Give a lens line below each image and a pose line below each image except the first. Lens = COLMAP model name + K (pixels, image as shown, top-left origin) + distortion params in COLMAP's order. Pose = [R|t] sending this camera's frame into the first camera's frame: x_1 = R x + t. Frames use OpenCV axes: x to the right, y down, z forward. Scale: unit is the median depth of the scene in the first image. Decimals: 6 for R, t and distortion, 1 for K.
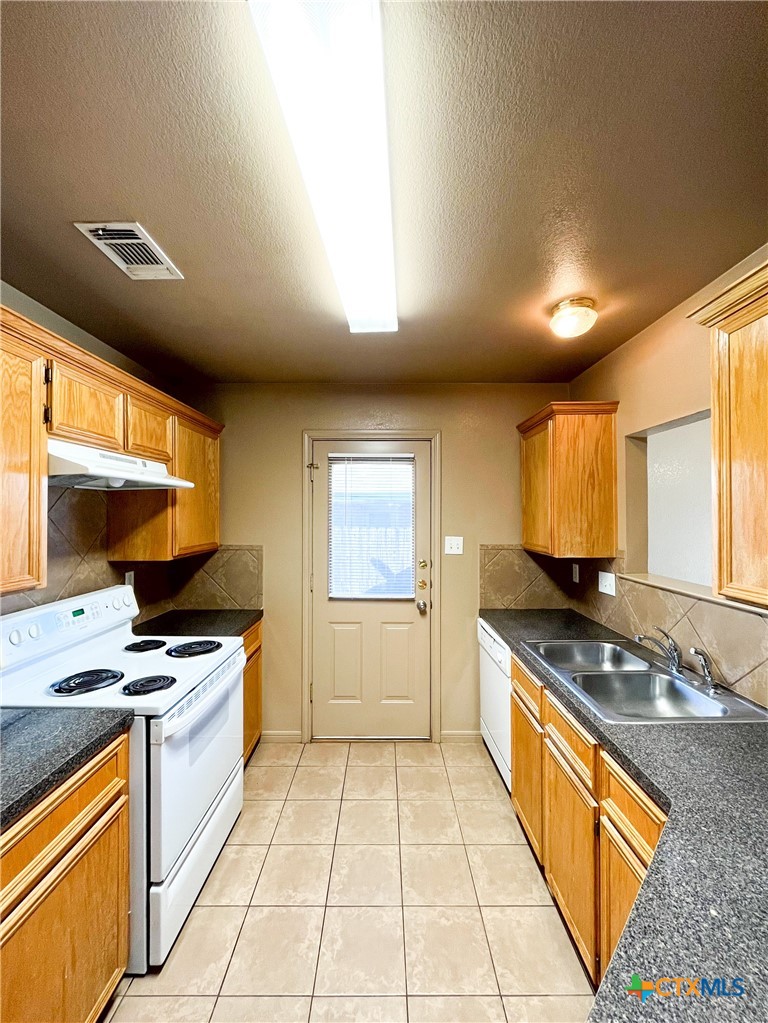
lens RADIAL K [[410.1, 0, 386.2], [0, 410.1, 514.2], [0, 0, 1]] dist [-0.003480, -0.000013]
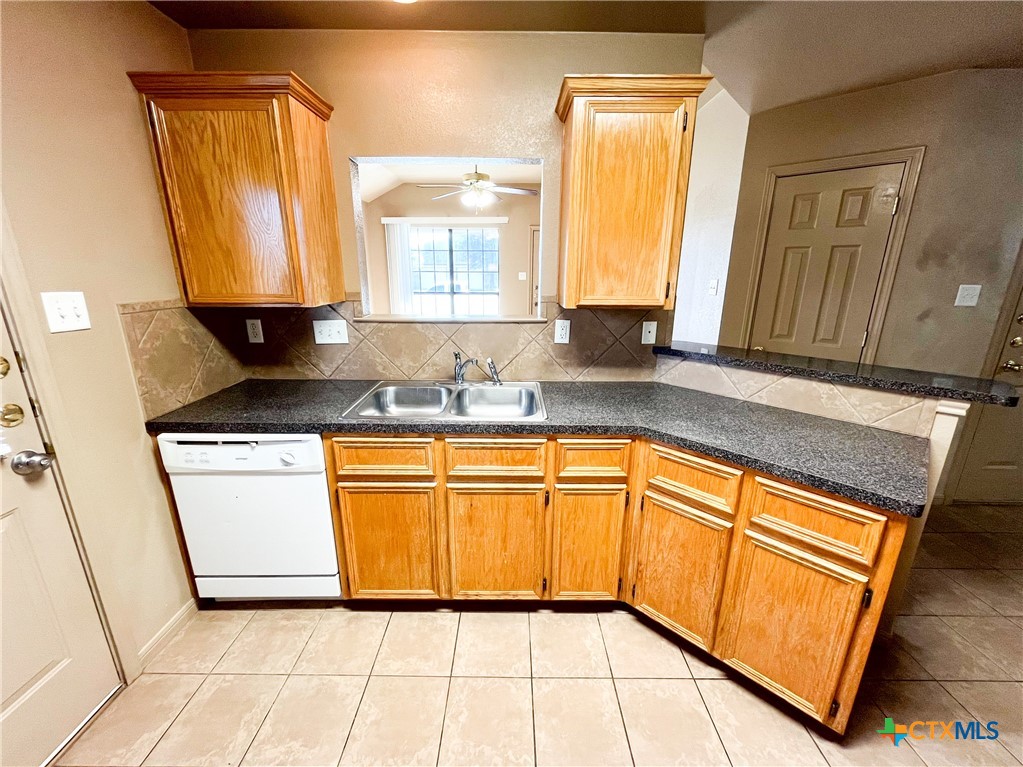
lens RADIAL K [[410.8, 0, 511.5], [0, 410.8, 380.7], [0, 0, 1]] dist [-0.009446, 0.000108]
pose [[0.019674, -0.258898, 0.965704, -0.289627], [0.006651, 0.965904, 0.258816, 0.036208], [-0.999784, 0.001331, 0.020725, 0.487279]]
